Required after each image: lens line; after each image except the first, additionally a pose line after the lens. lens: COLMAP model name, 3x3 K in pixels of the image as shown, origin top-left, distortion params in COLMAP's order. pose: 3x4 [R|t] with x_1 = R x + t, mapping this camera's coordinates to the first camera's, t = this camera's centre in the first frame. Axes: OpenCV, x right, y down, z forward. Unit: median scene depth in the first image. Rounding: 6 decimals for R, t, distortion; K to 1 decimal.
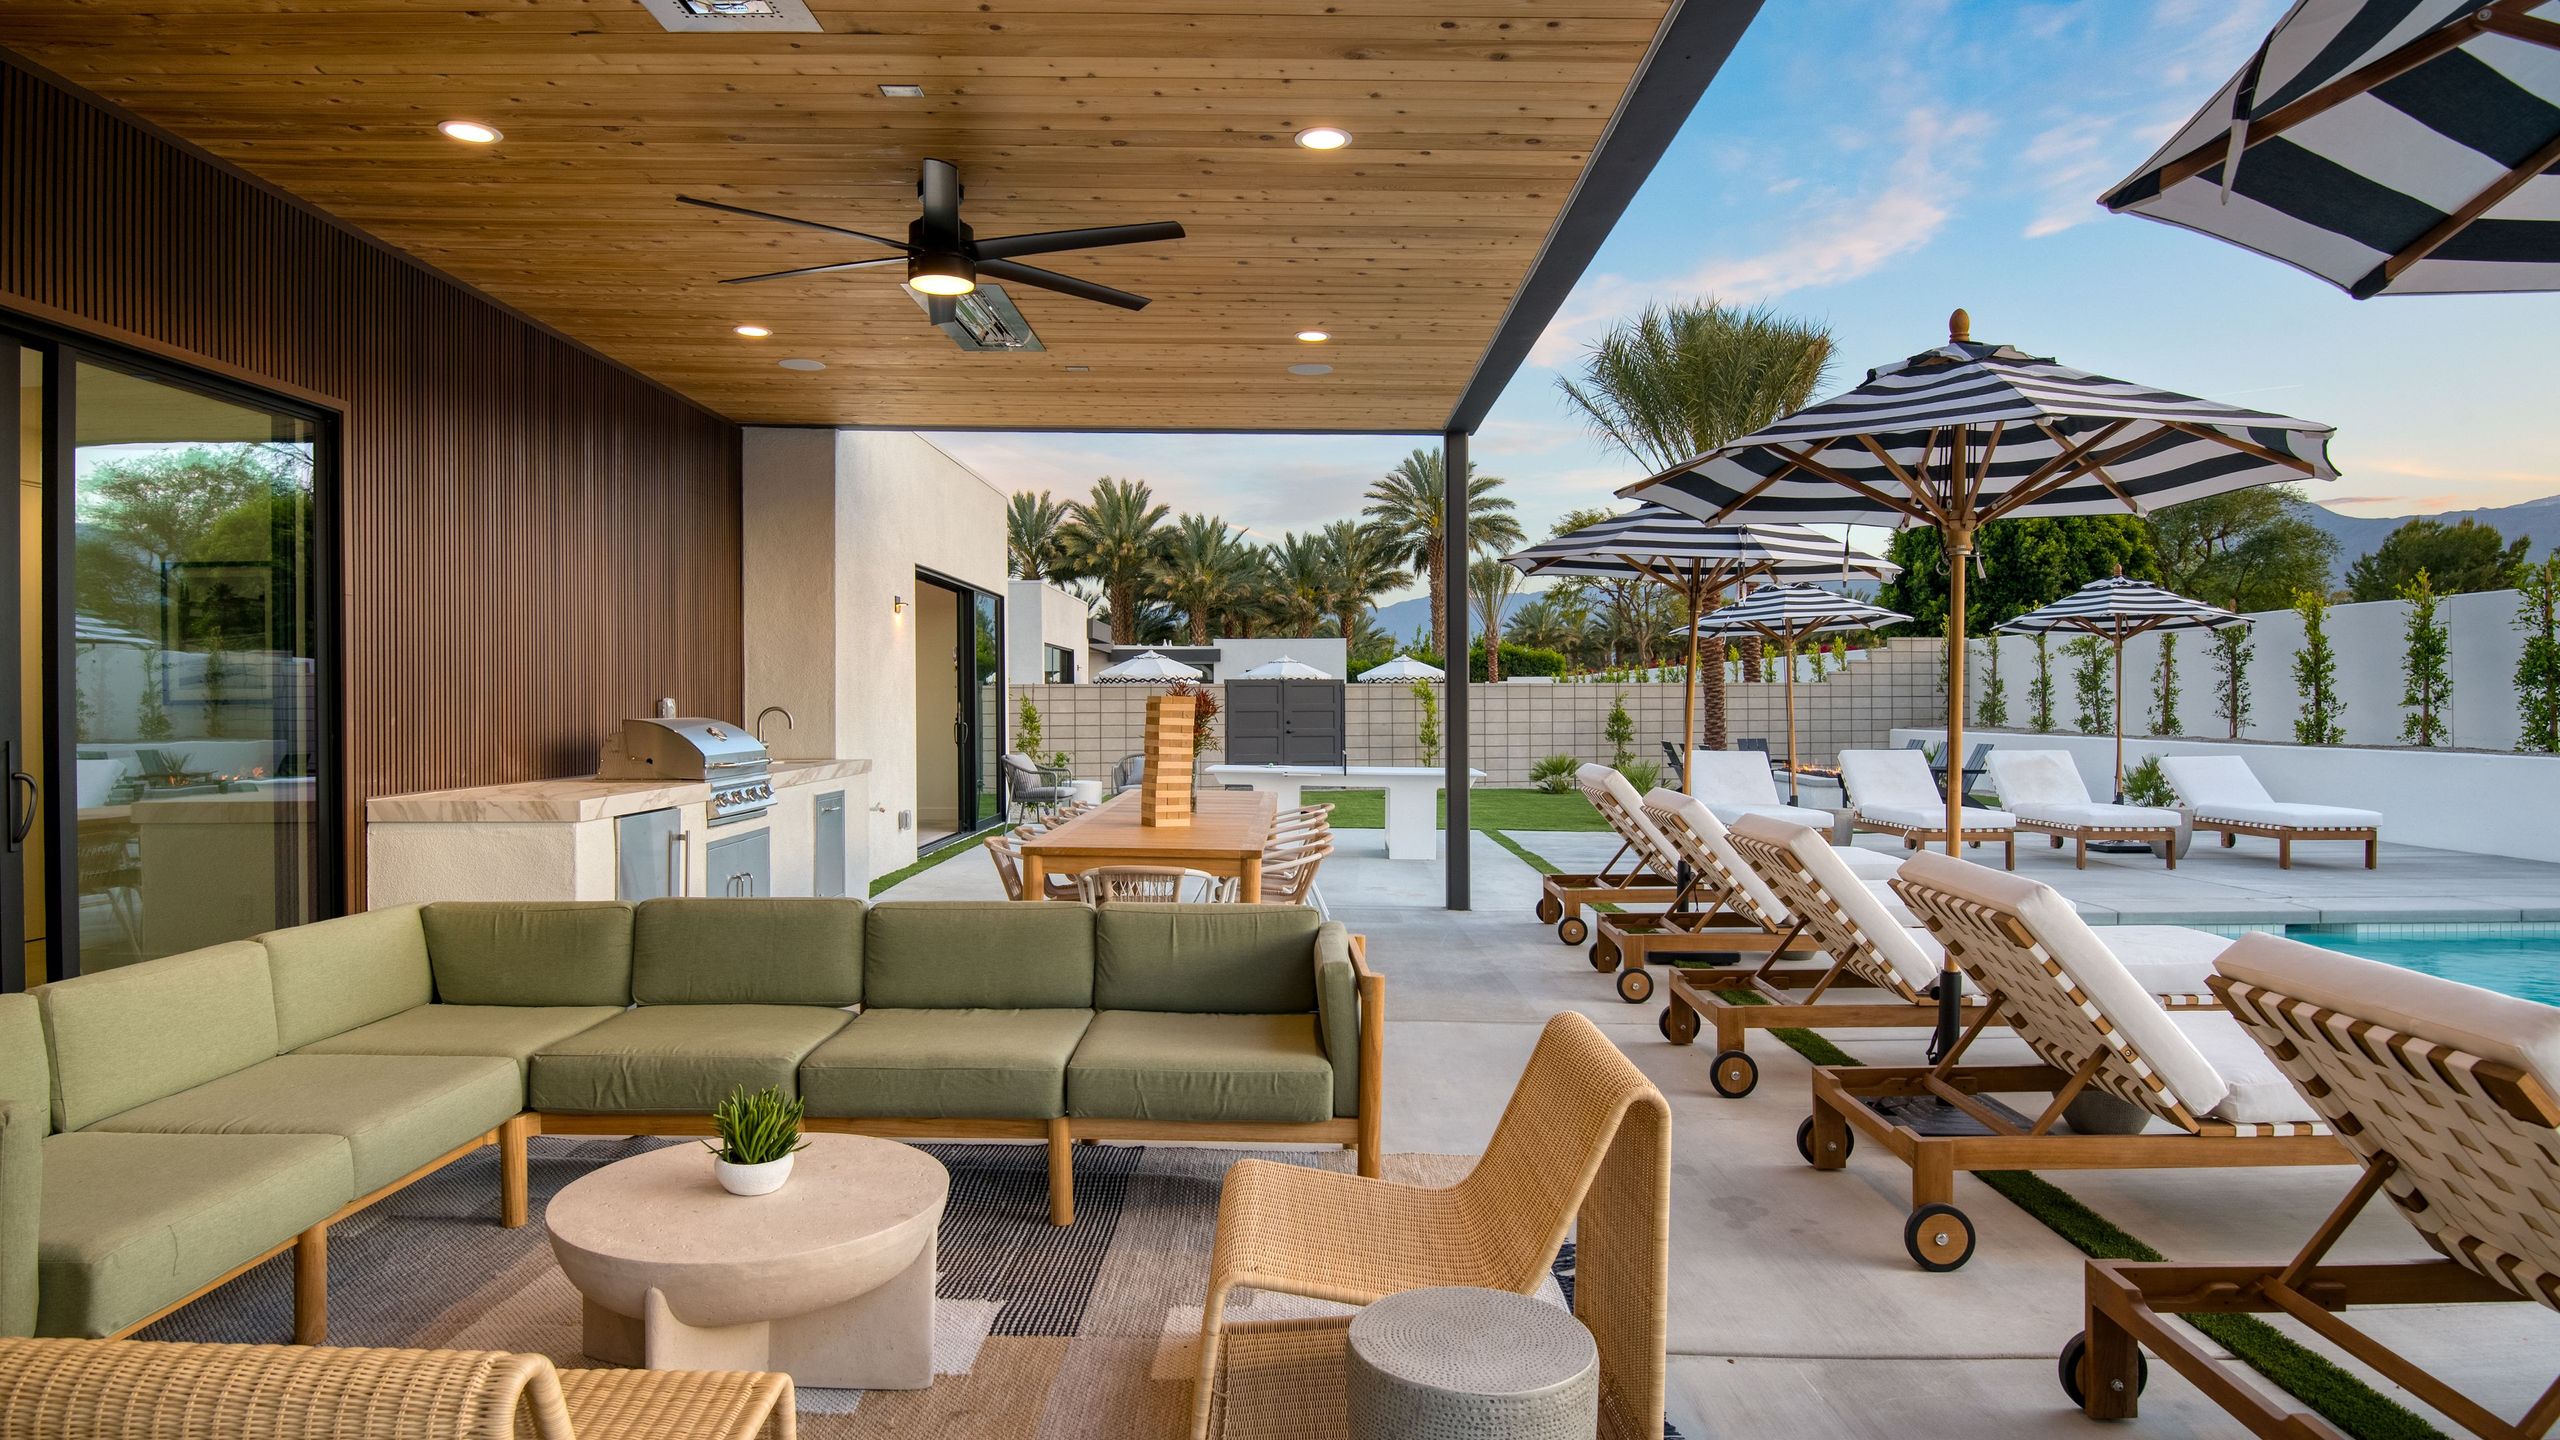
lens RADIAL K [[1621.6, 0, 1282.4], [0, 1621.6, 716.9], [0, 0, 1]] dist [-0.002995, -0.000304]
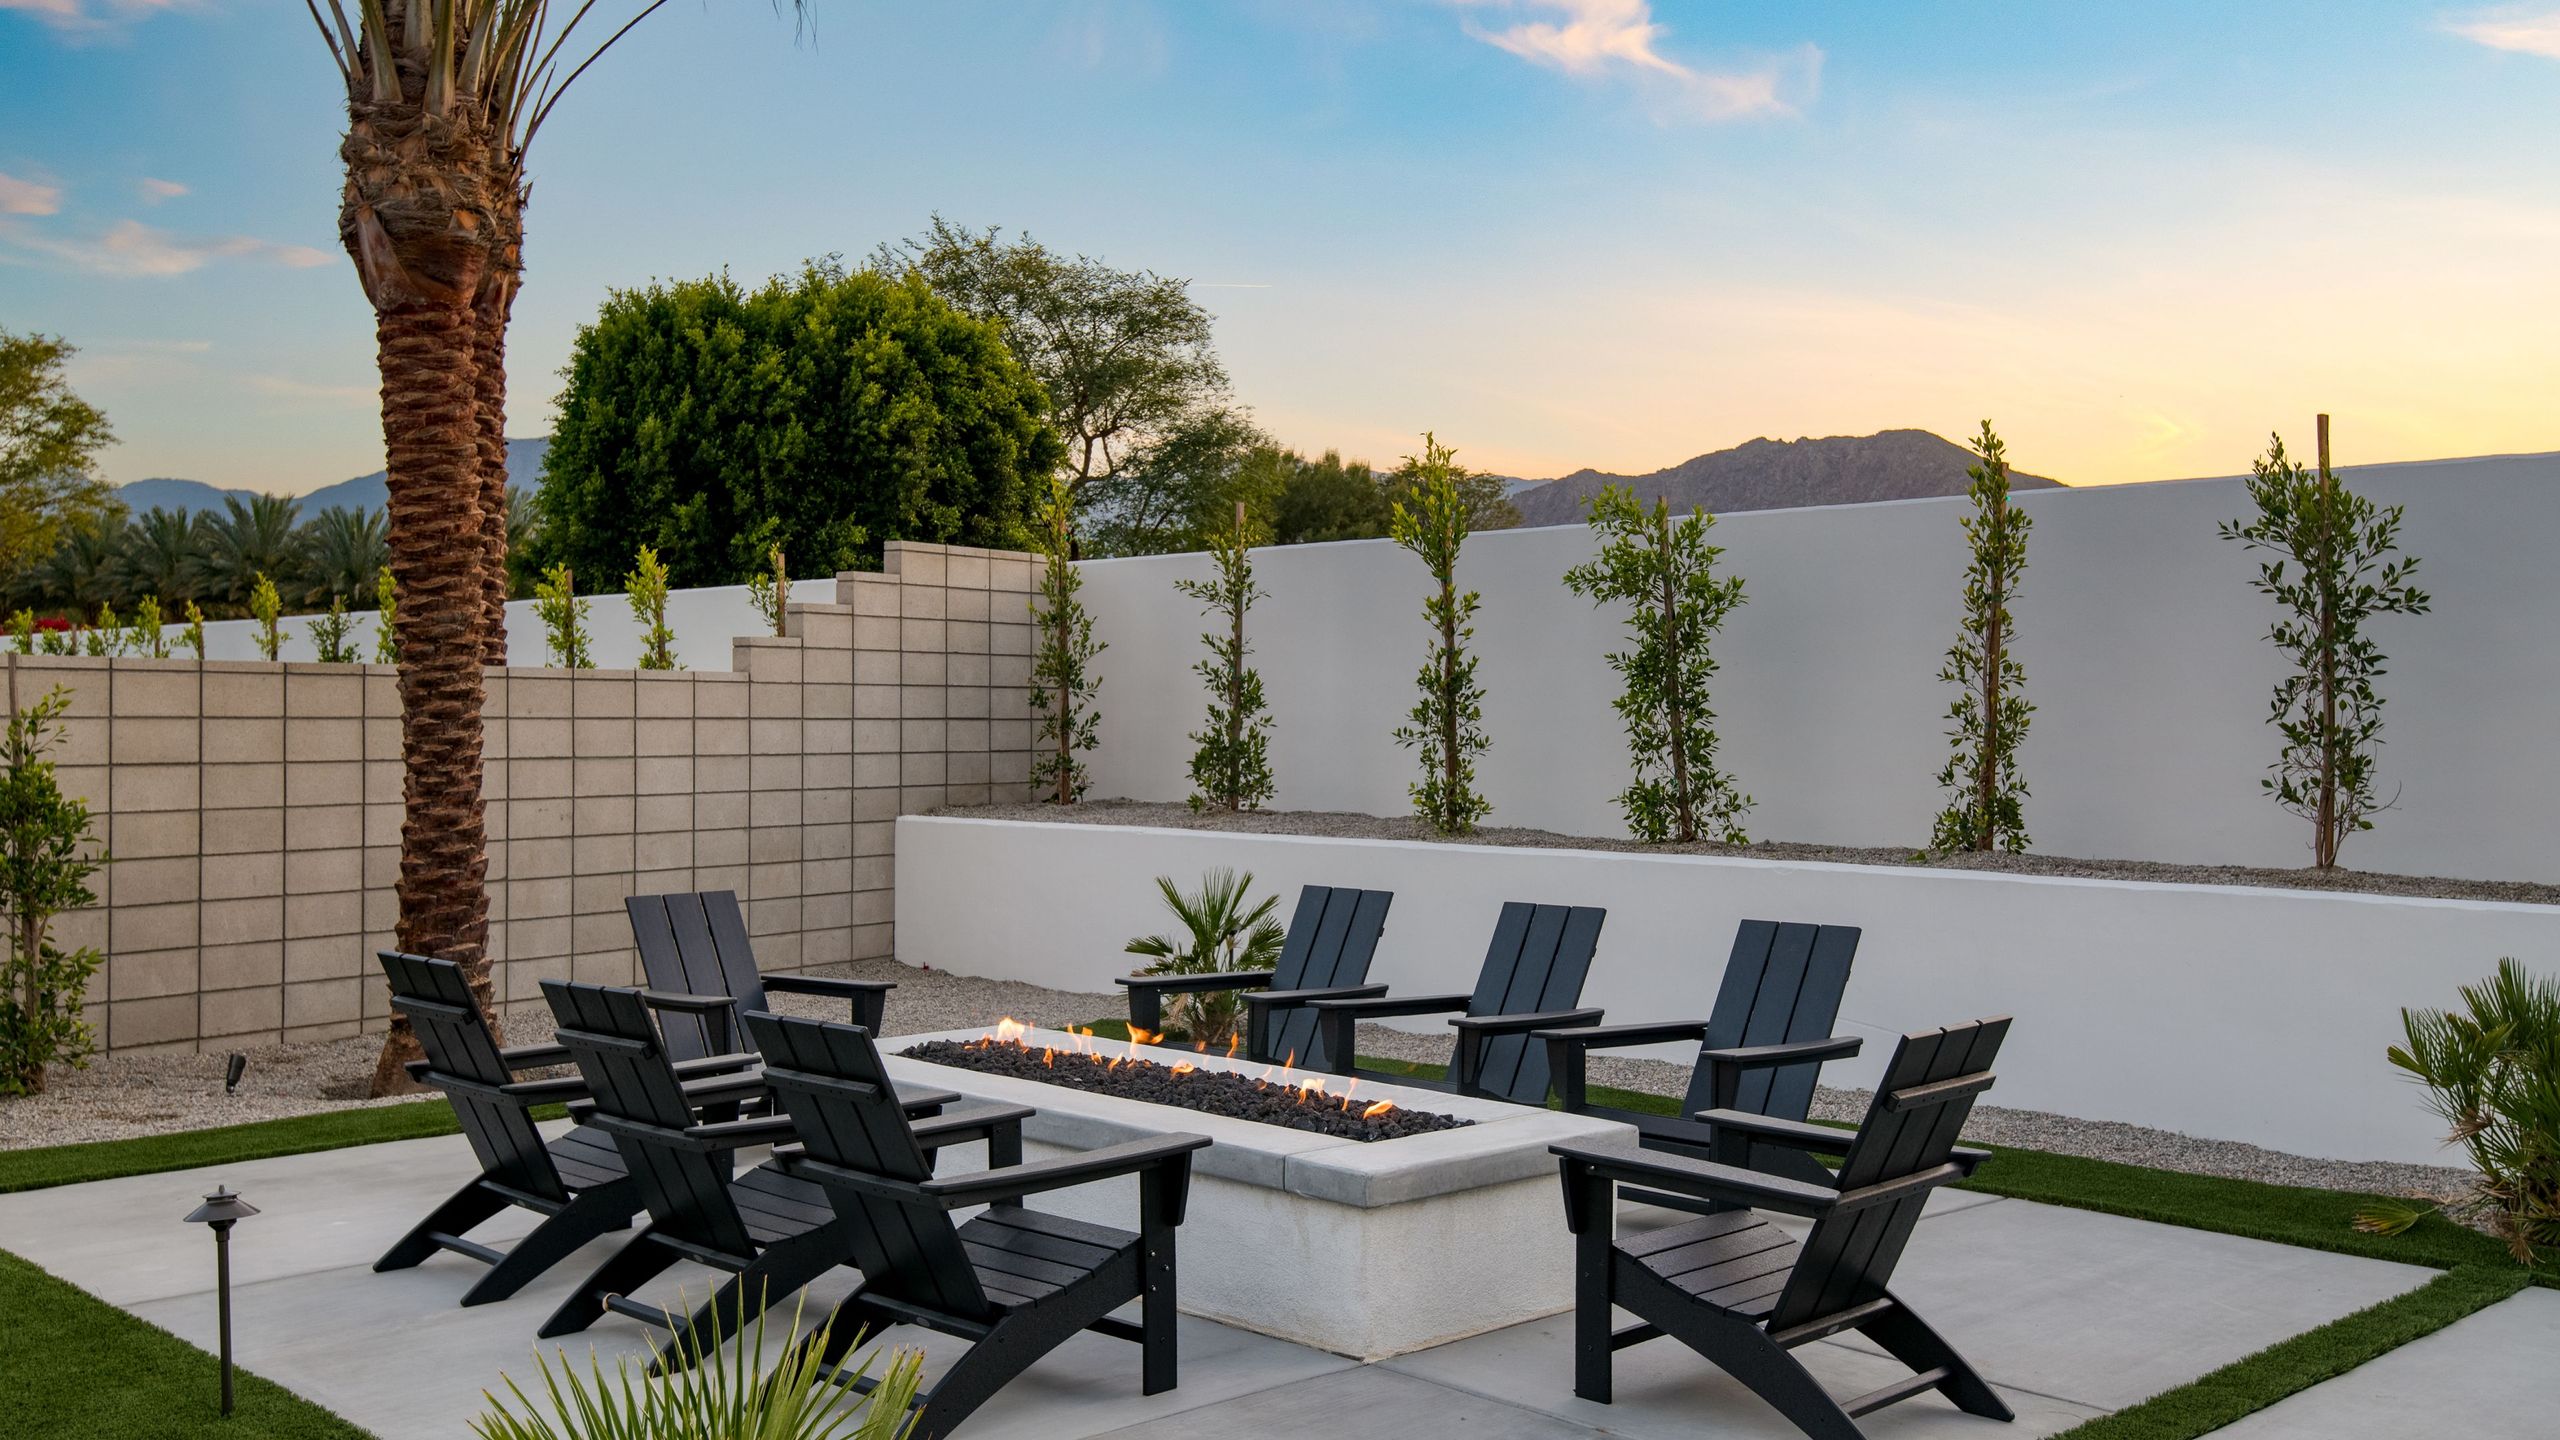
lens RADIAL K [[2360.0, 0, 1280.5], [0, 2360.0, 724.3], [0, 0, 1]] dist [0.007381, 0.000000]
pose [[0.720149, 0.006732, 0.693786, 0.097499], [-0.000330, 0.999956, -0.009360, -0.006918], [-0.693819, 0.006511, 0.720120, 0.598643]]
